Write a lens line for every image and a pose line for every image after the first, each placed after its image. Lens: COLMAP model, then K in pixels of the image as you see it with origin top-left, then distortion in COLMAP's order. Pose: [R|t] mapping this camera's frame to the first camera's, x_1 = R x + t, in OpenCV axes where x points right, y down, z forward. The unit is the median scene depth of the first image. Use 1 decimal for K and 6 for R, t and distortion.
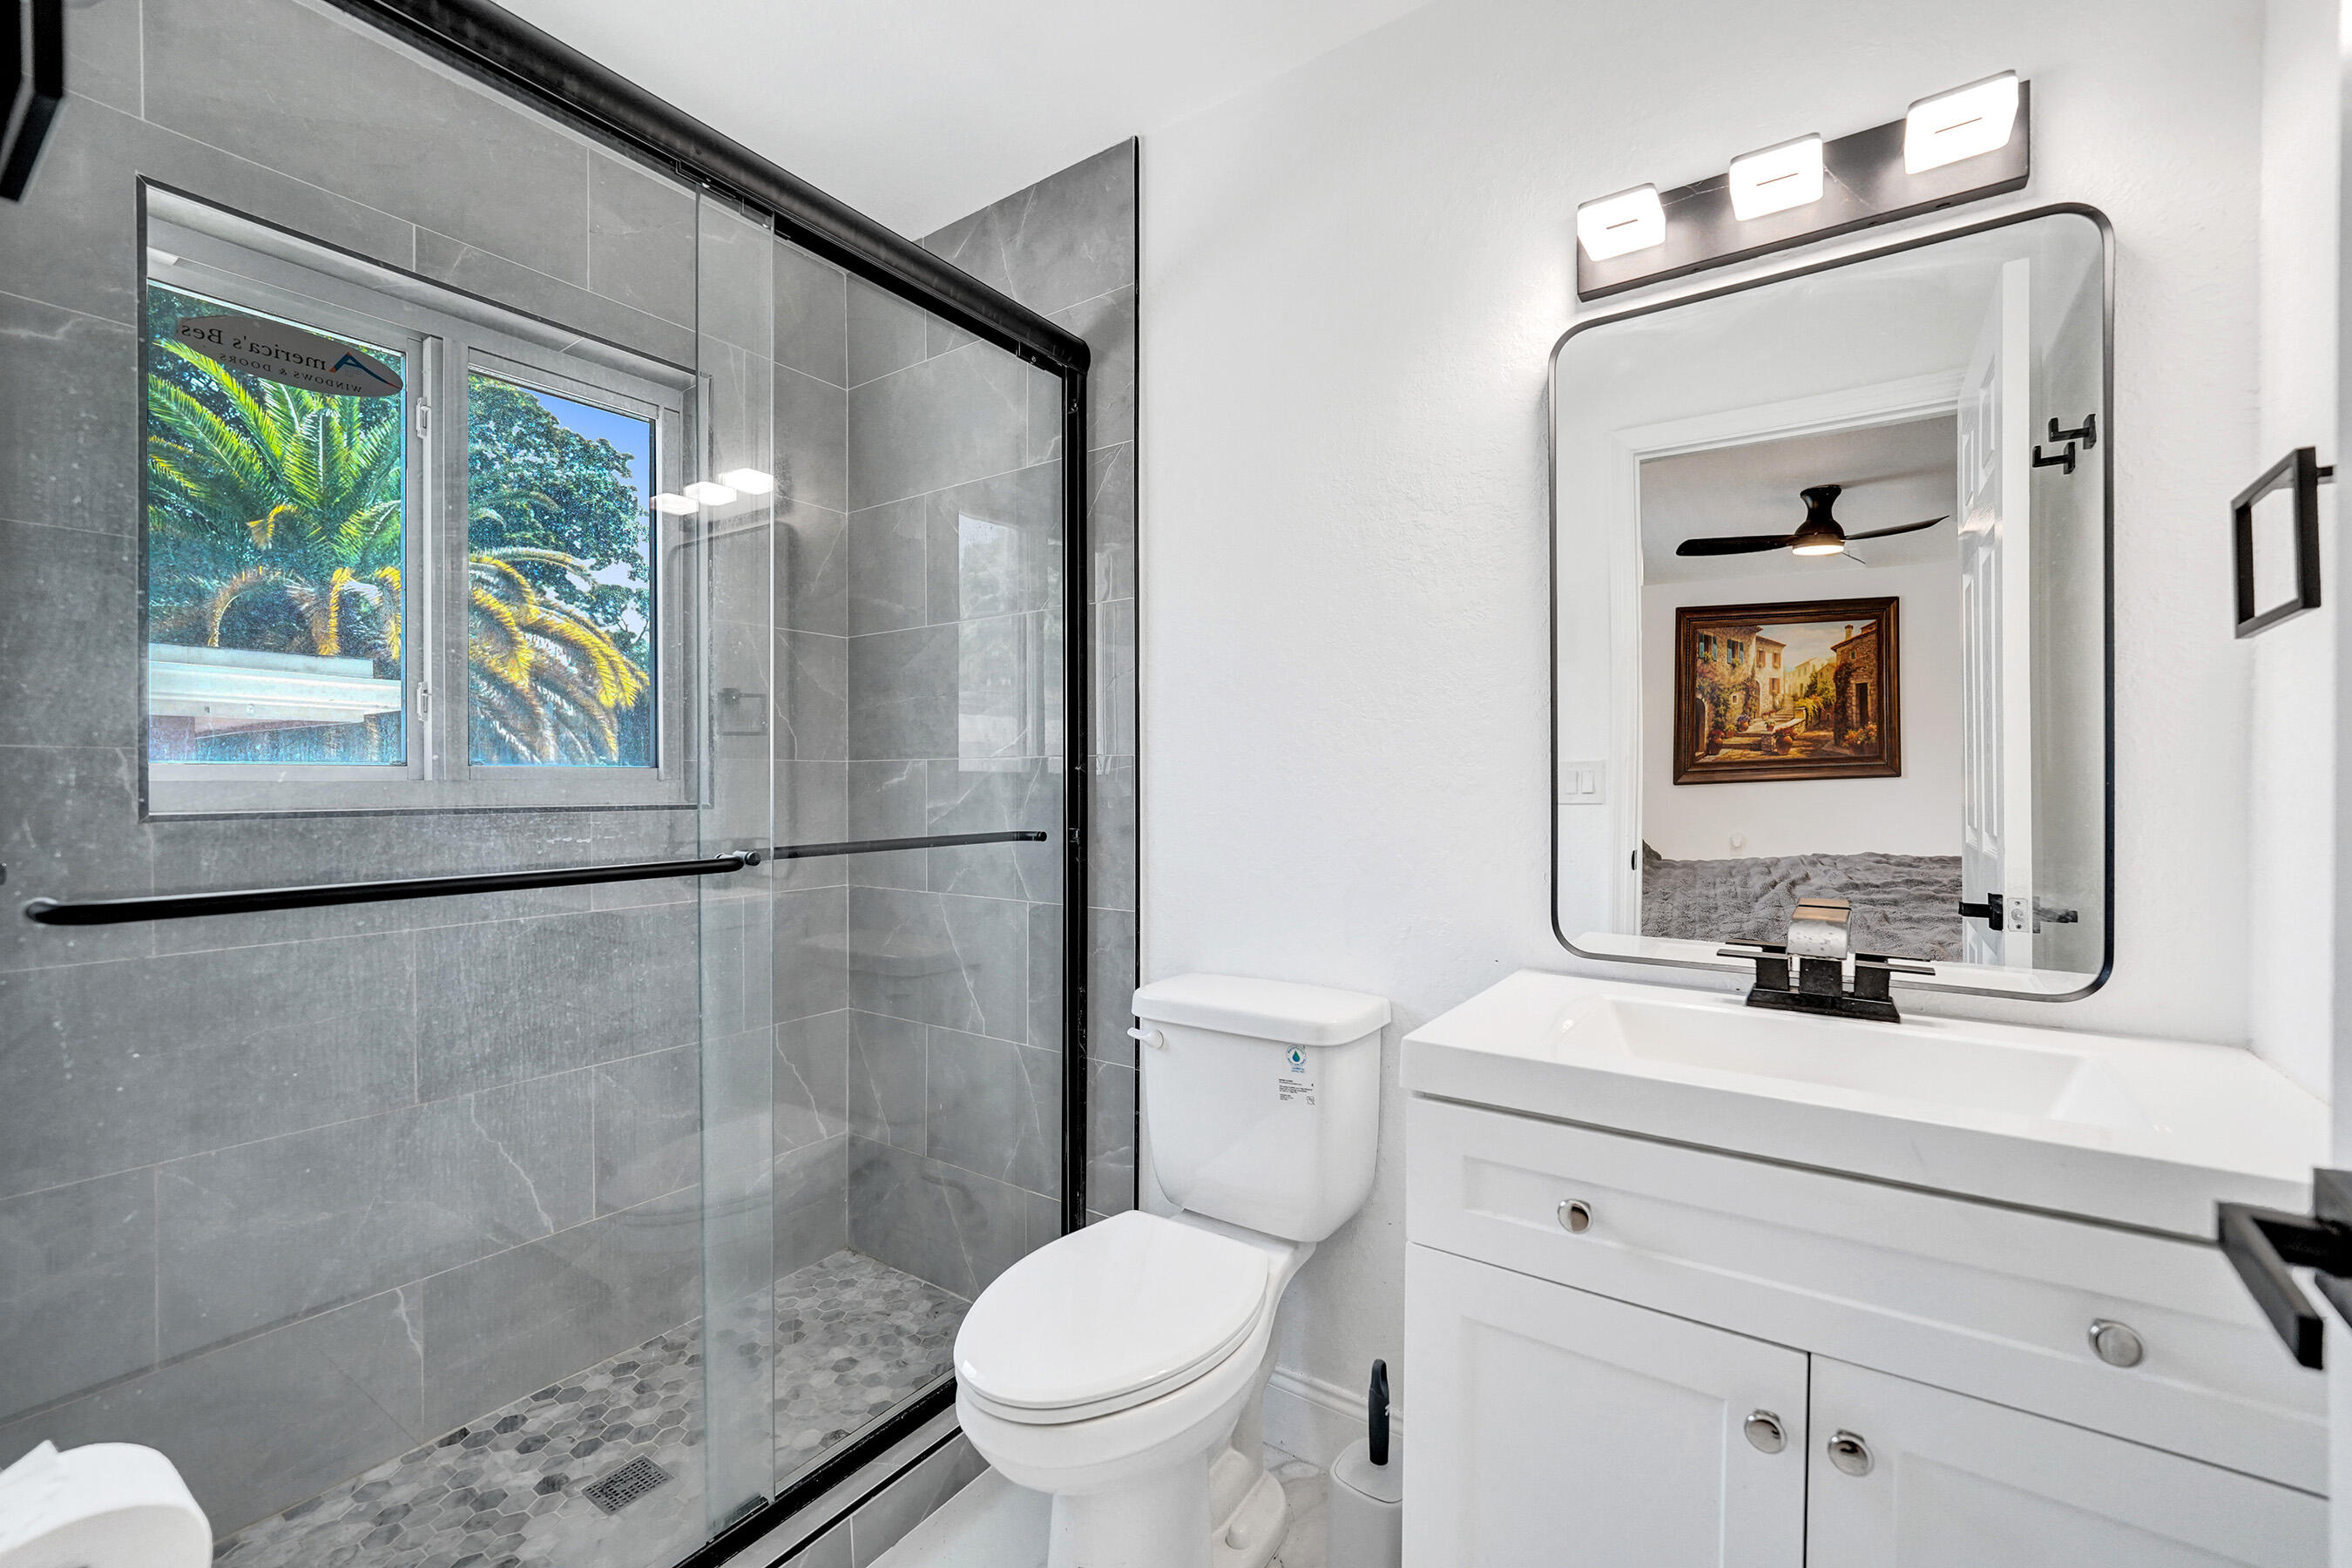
lens RADIAL K [[983.8, 0, 1167.8], [0, 983.8, 787.4], [0, 0, 1]] dist [-0.011680, 0.000164]
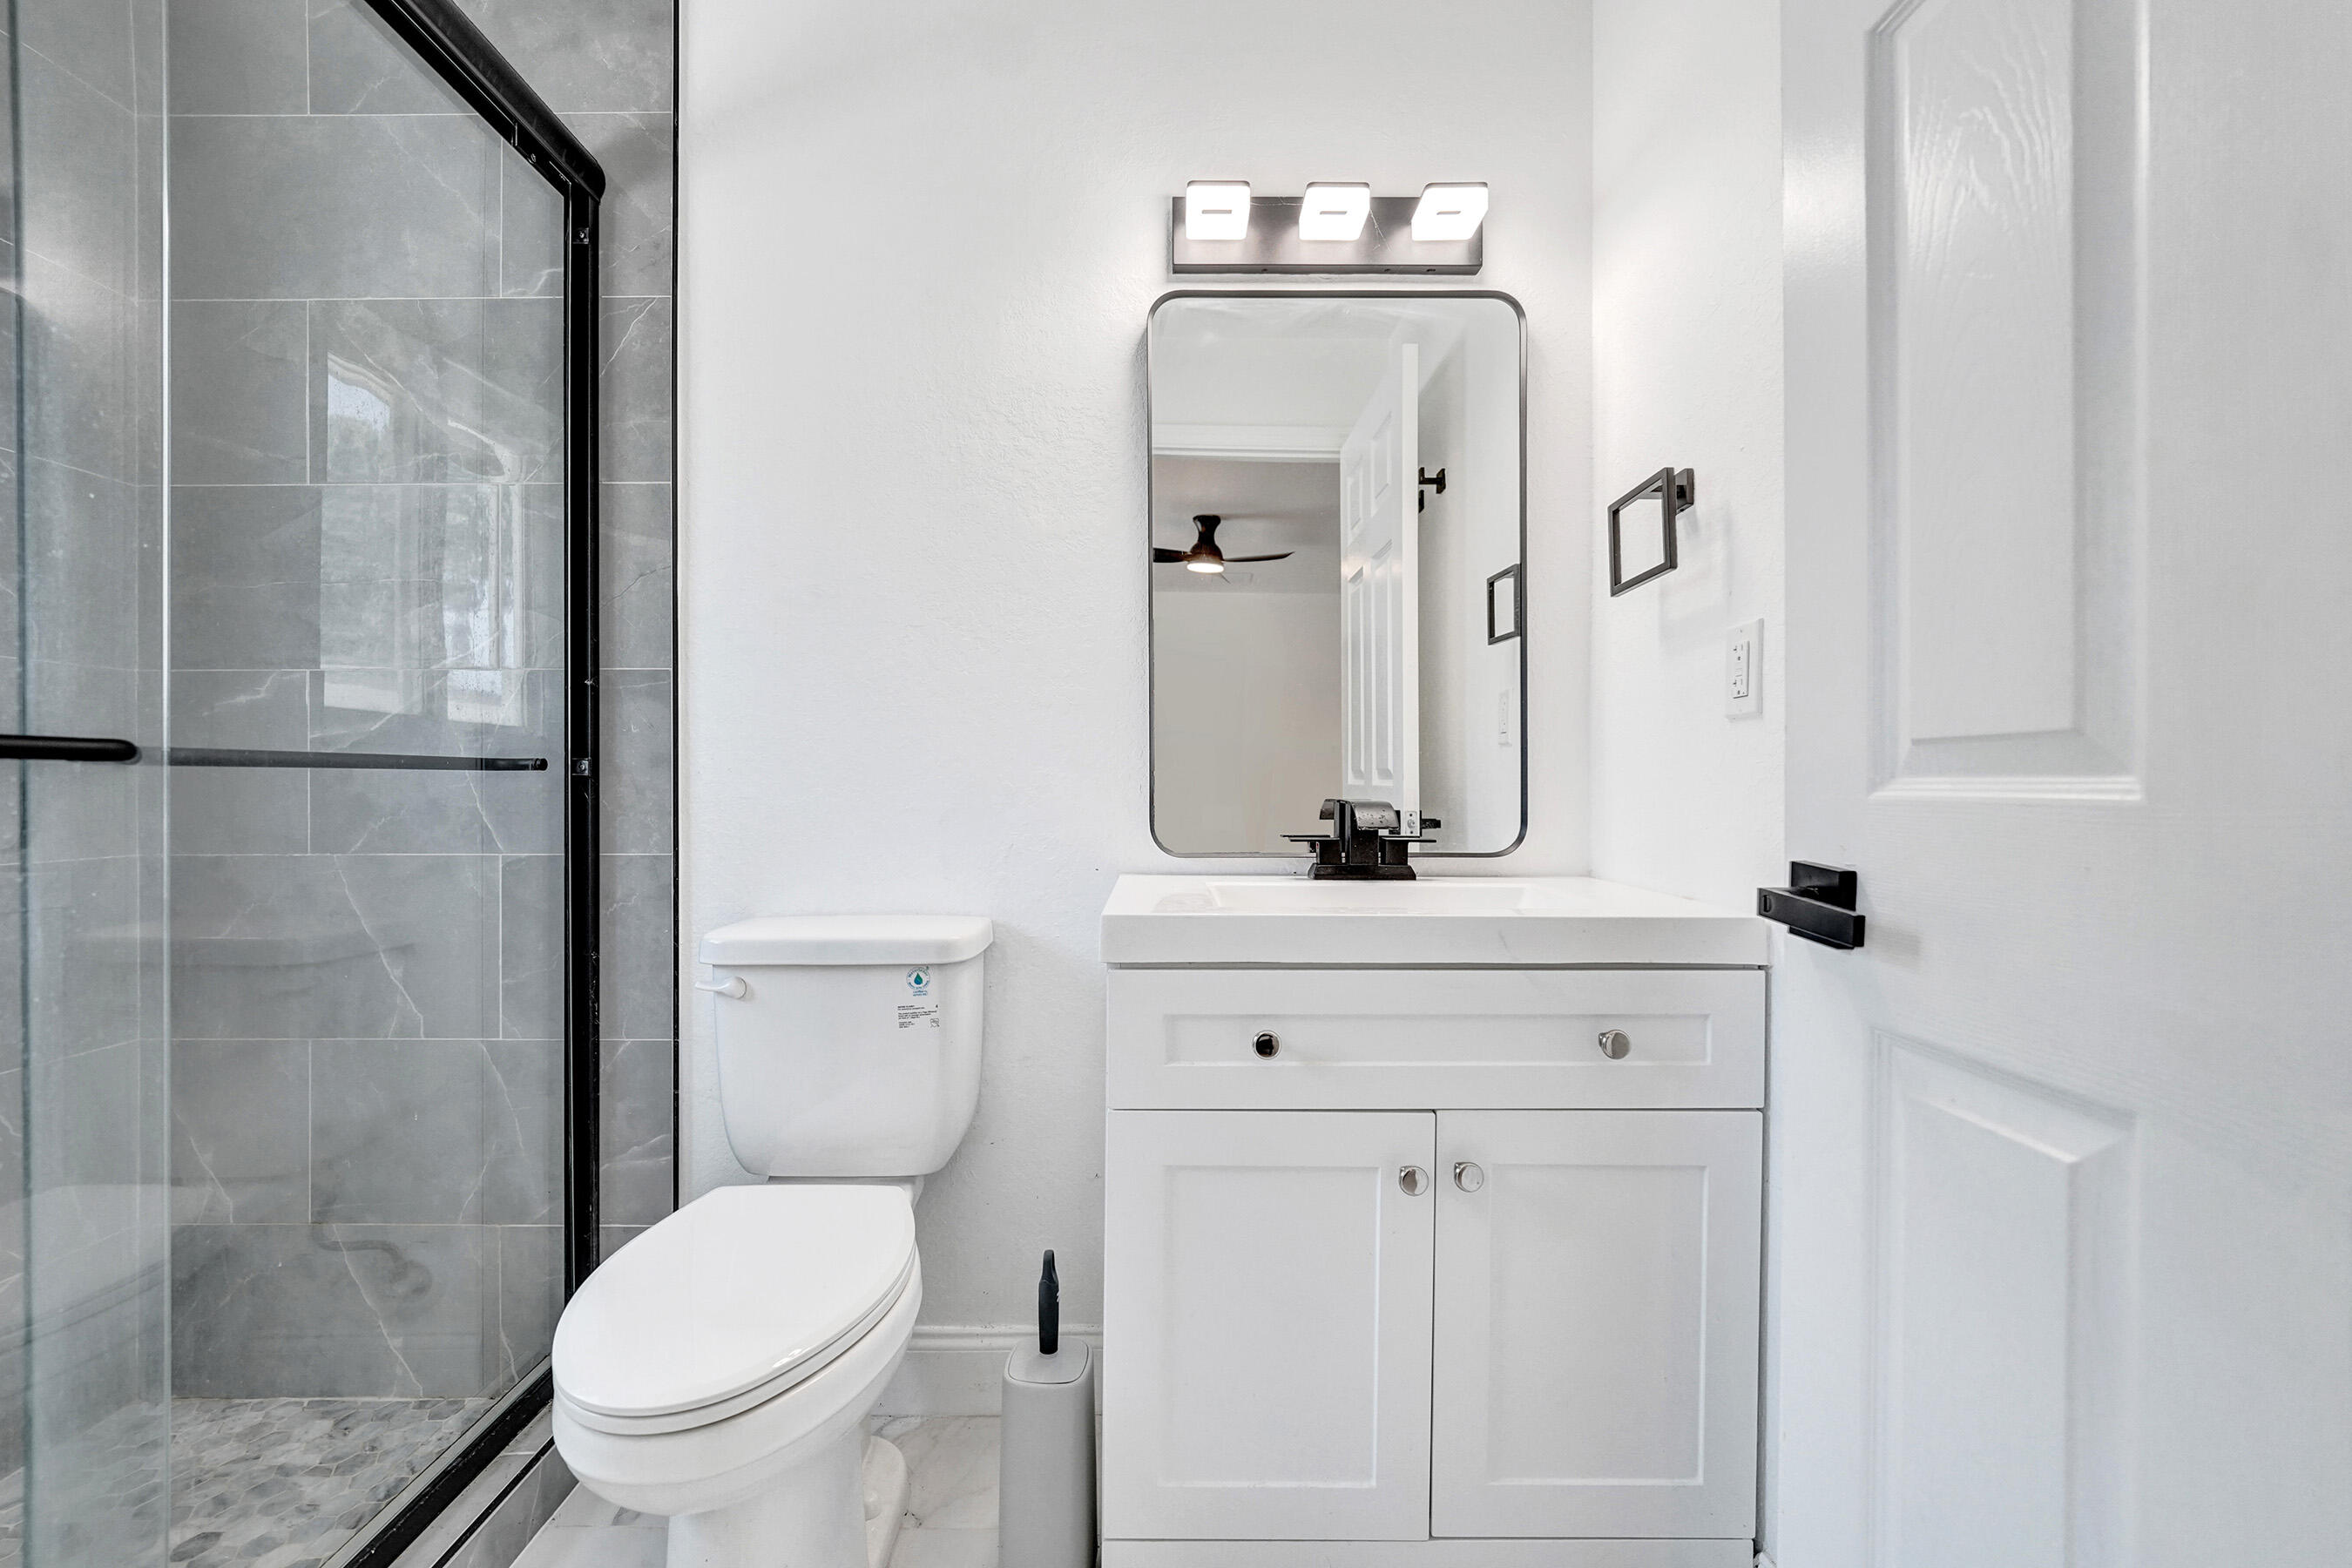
lens RADIAL K [[983.8, 0, 1167.8], [0, 983.8, 787.4], [0, 0, 1]] dist [-0.011680, 0.000164]
pose [[0.814222, -0.000487, 0.580553, -0.170868], [0.001836, 0.999997, -0.001736, 0.069109], [-0.580551, 0.002479, 0.814220, 0.066100]]
